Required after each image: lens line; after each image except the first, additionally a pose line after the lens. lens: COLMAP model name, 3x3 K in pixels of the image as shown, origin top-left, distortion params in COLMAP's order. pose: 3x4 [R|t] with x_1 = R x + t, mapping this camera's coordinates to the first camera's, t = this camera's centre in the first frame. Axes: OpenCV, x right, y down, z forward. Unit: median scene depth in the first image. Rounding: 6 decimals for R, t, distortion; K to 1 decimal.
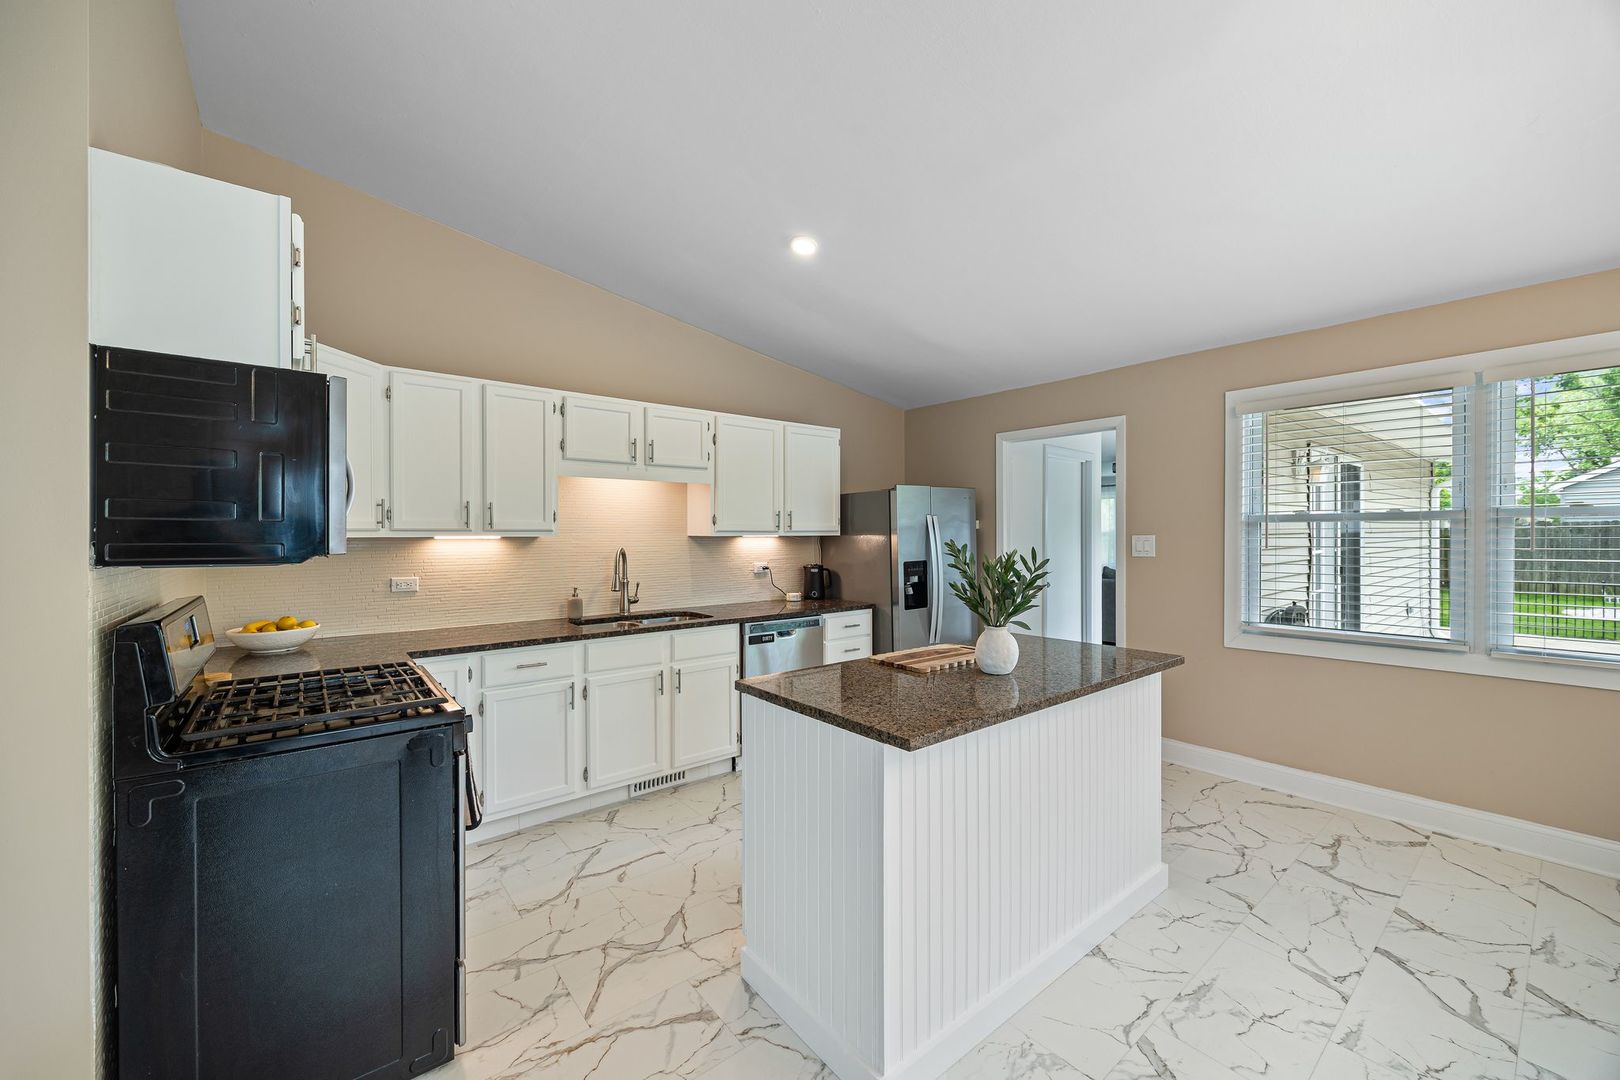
lens RADIAL K [[626.7, 0, 800.2], [0, 626.7, 537.8], [0, 0, 1]] dist [-0.003137, -0.000133]
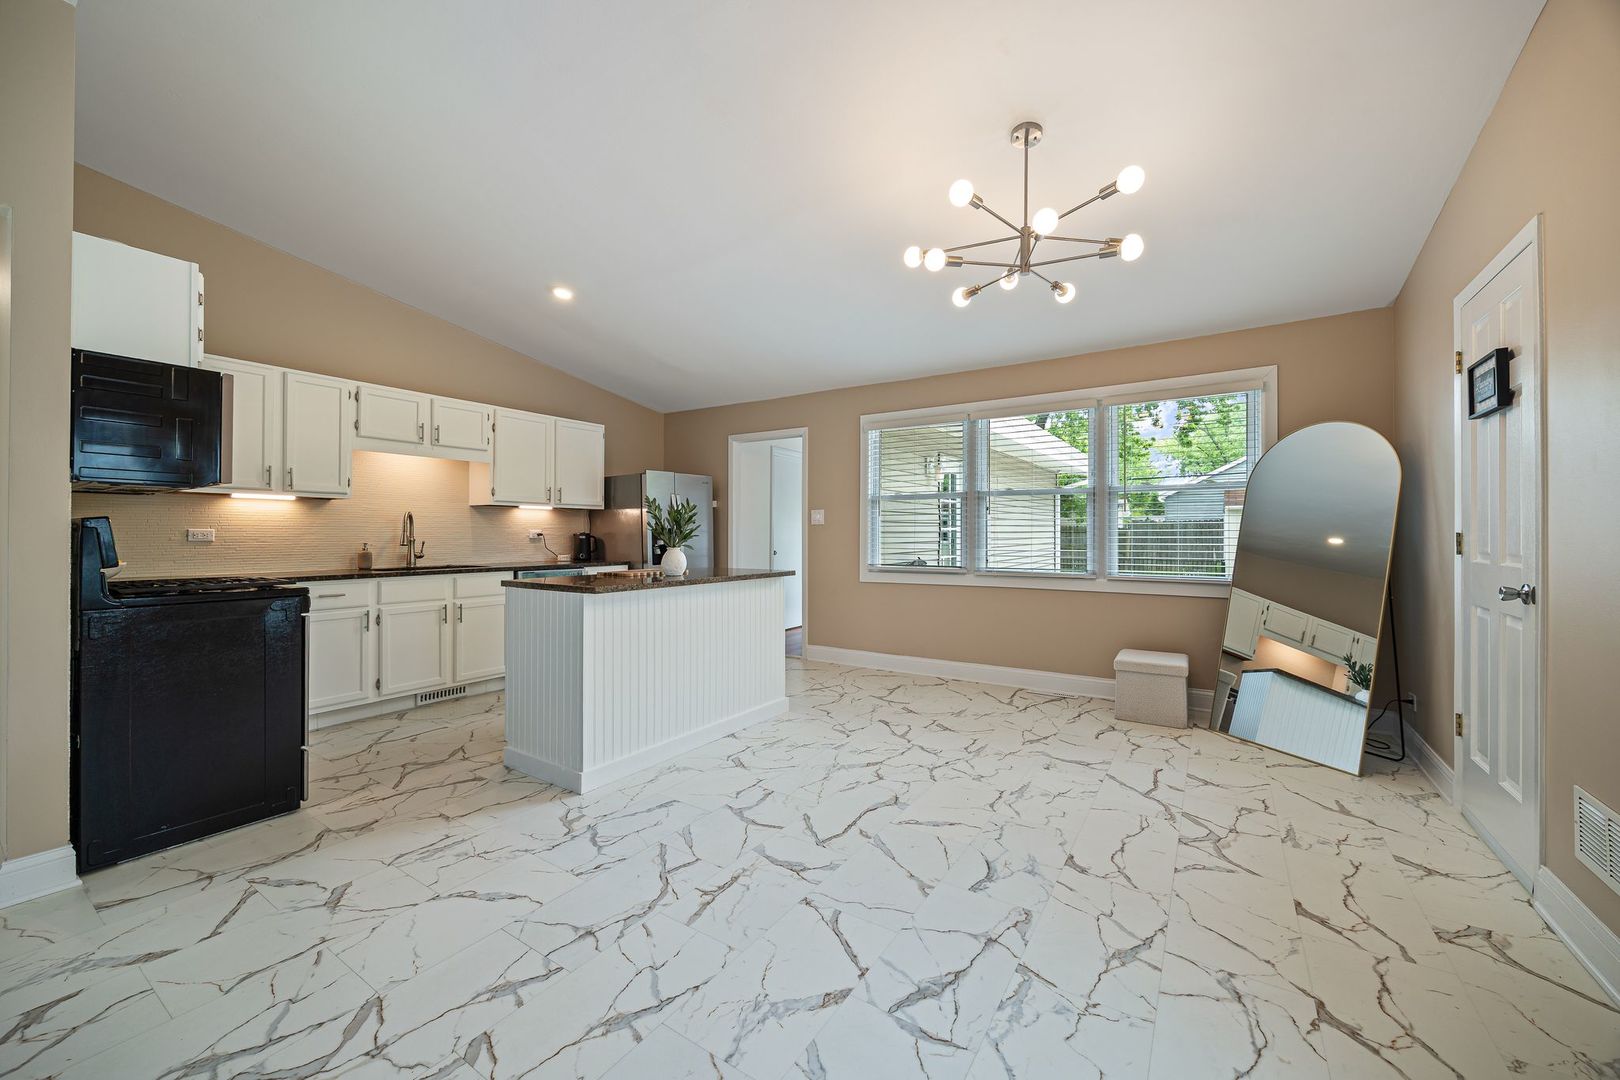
lens RADIAL K [[624.5, 0, 804.8], [0, 624.5, 532.3], [0, 0, 1]] dist [-0.000800, 0.000019]
pose [[0.951412, 0.005364, 0.307875, 0.080017], [-0.002816, 0.999958, -0.008718, 0.068540], [-0.307908, 0.007427, 0.951387, -0.421941]]
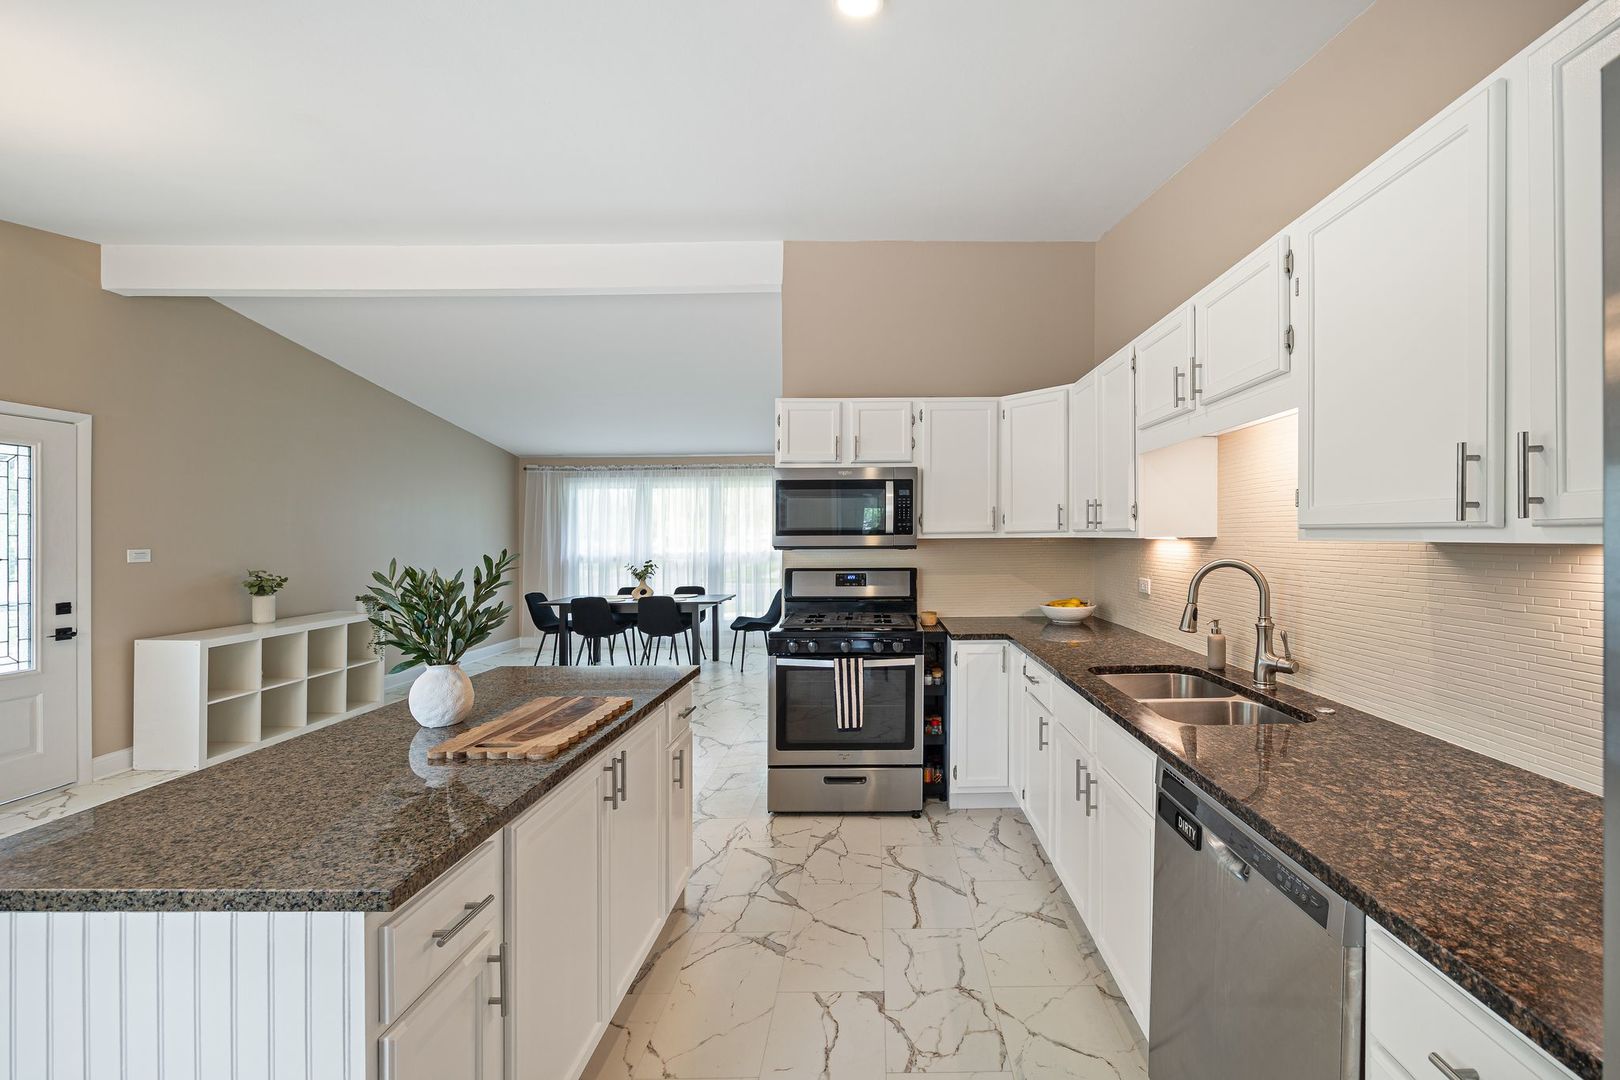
lens RADIAL K [[650.0, 0, 885.0], [0, 650.0, 538.1], [0, 0, 1]] dist [-0.001129, -0.000217]
pose [[-0.616058, 0.010822, -0.787627, 0.365411], [0.005308, 0.999940, 0.009588, -0.009833], [0.787683, 0.001726, -0.616078, 1.166416]]
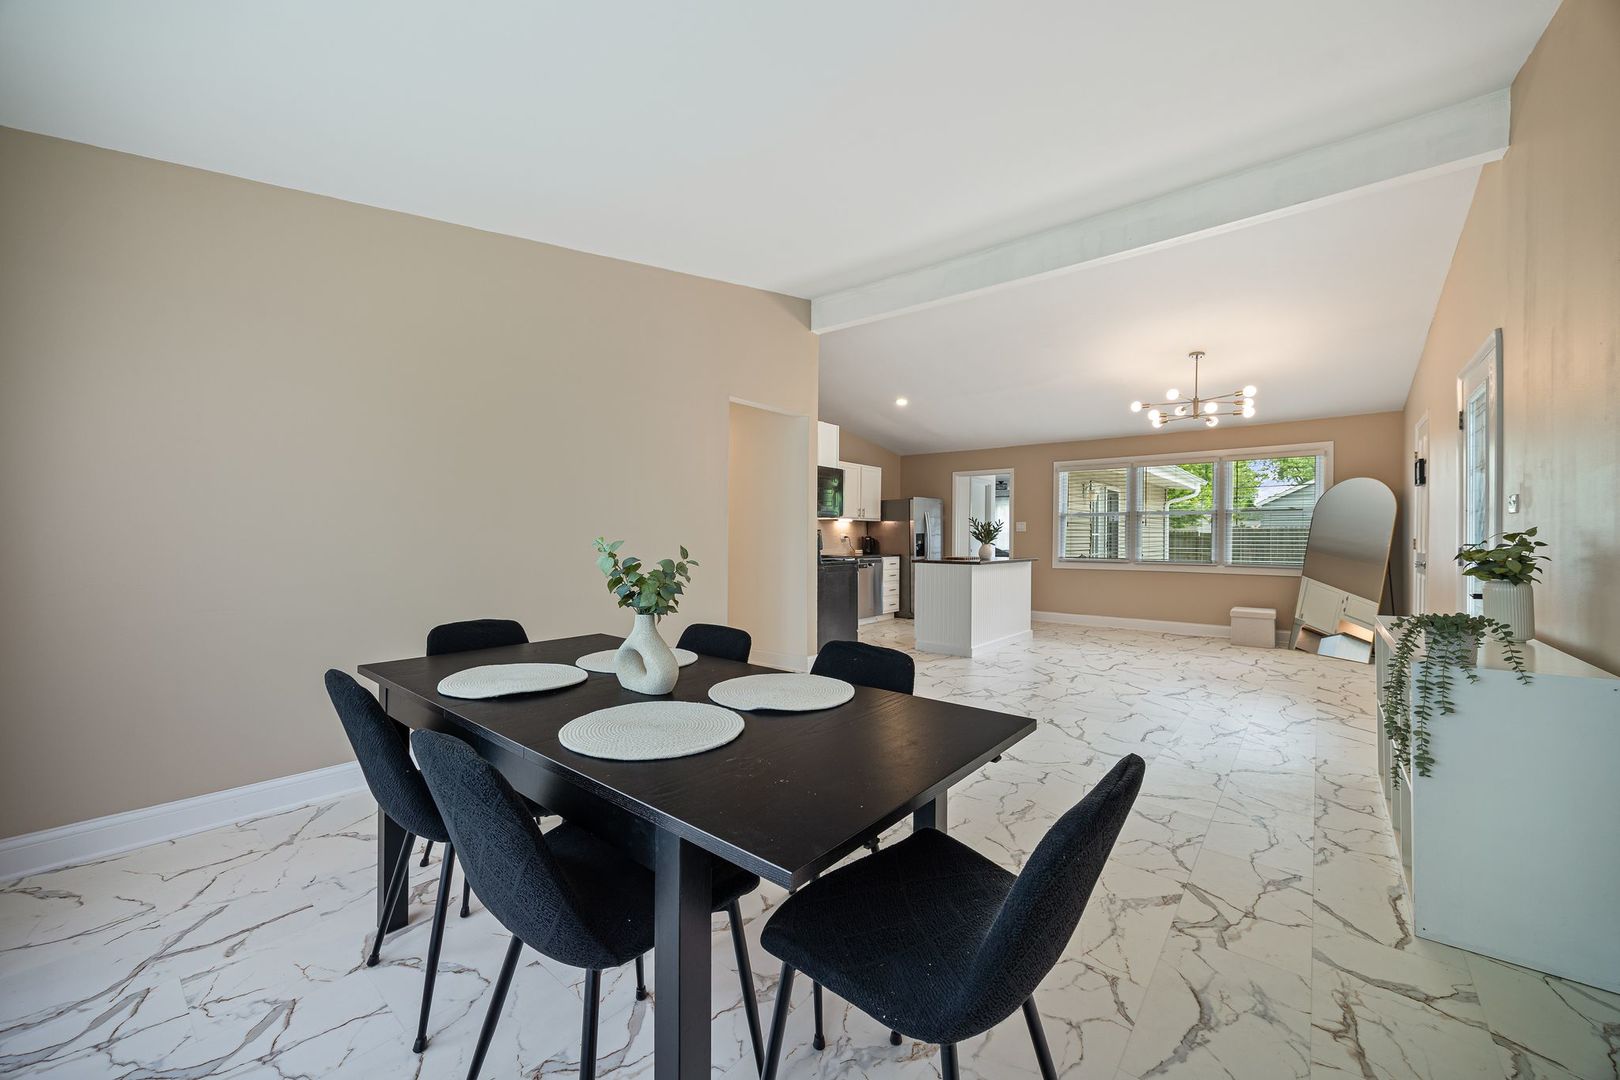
lens RADIAL K [[615.8, 0, 810.0], [0, 615.8, 540.0], [0, 0, 1]] dist [0.000082, 0.000036]
pose [[0.979048, 0.008437, 0.203453, -0.725061], [-0.008335, 0.999964, -0.001358, 0.078850], [-0.203457, -0.000367, 0.979084, -1.141509]]
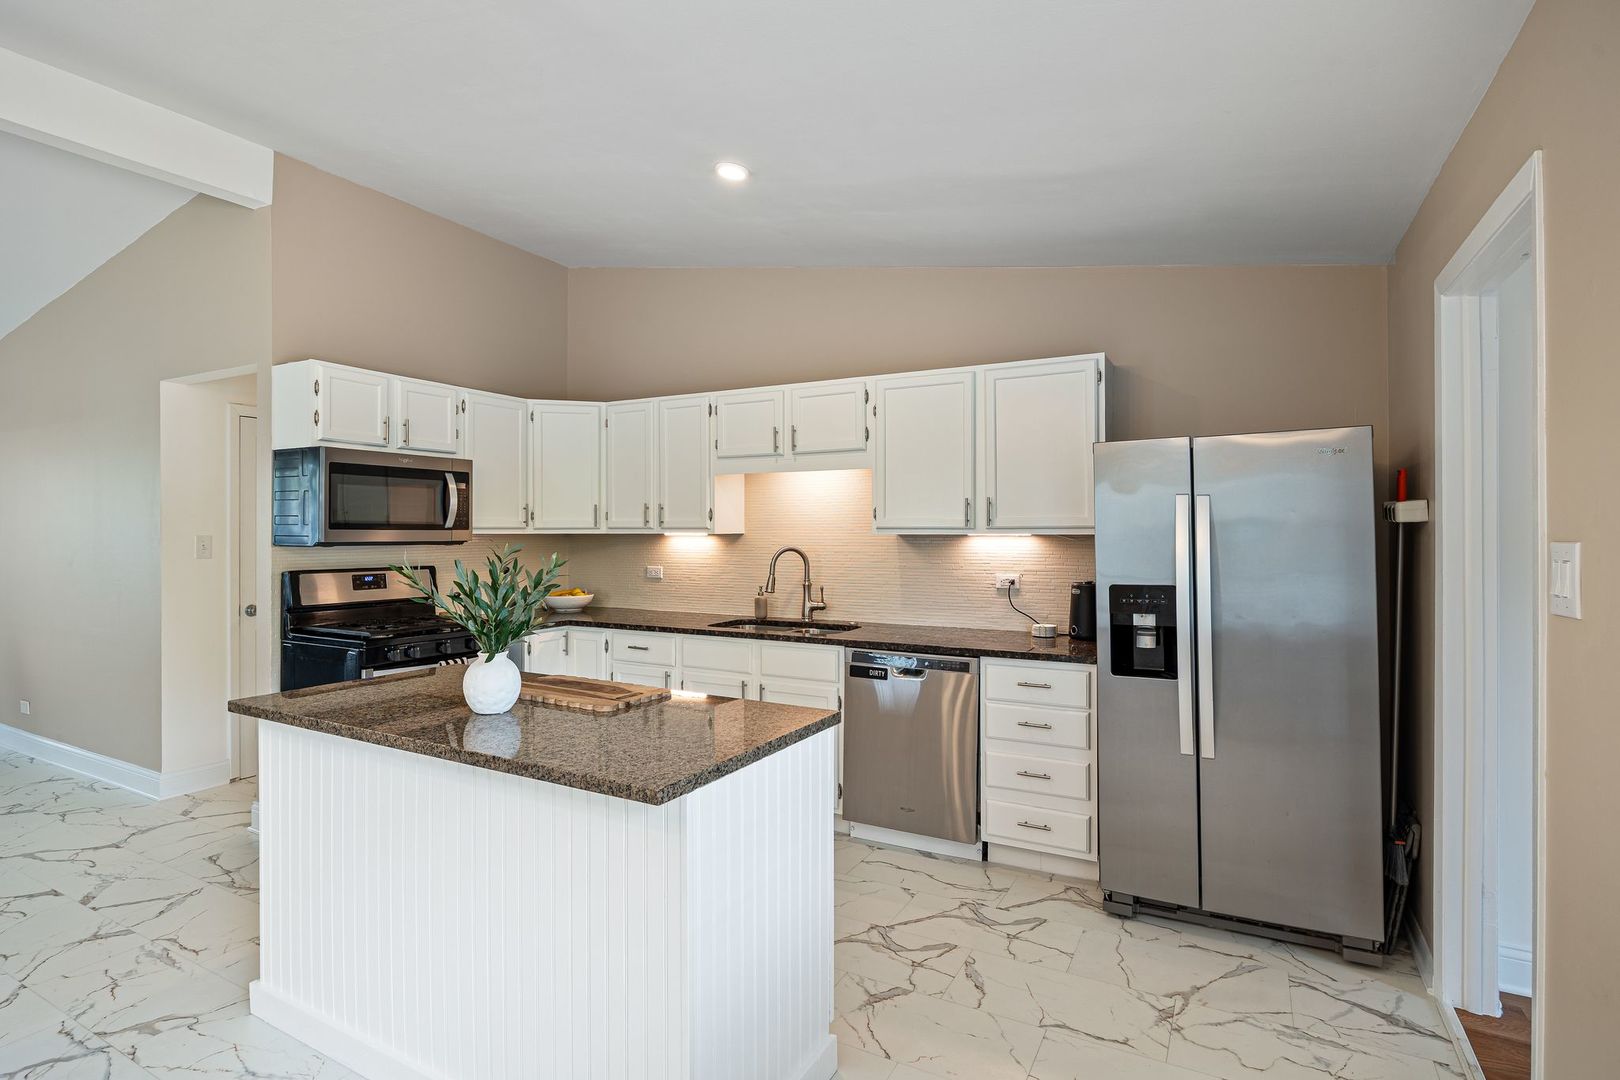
lens RADIAL K [[803.6, 0, 803.0], [0, 803.6, 531.7], [0, 0, 1]] dist [-0.011317, -0.000480]
pose [[0.385970, 0.003823, -0.922503, 0.840960], [-0.007035, 0.999975, 0.001200, -0.007579], [0.922485, 0.006026, 0.385987, 0.589399]]
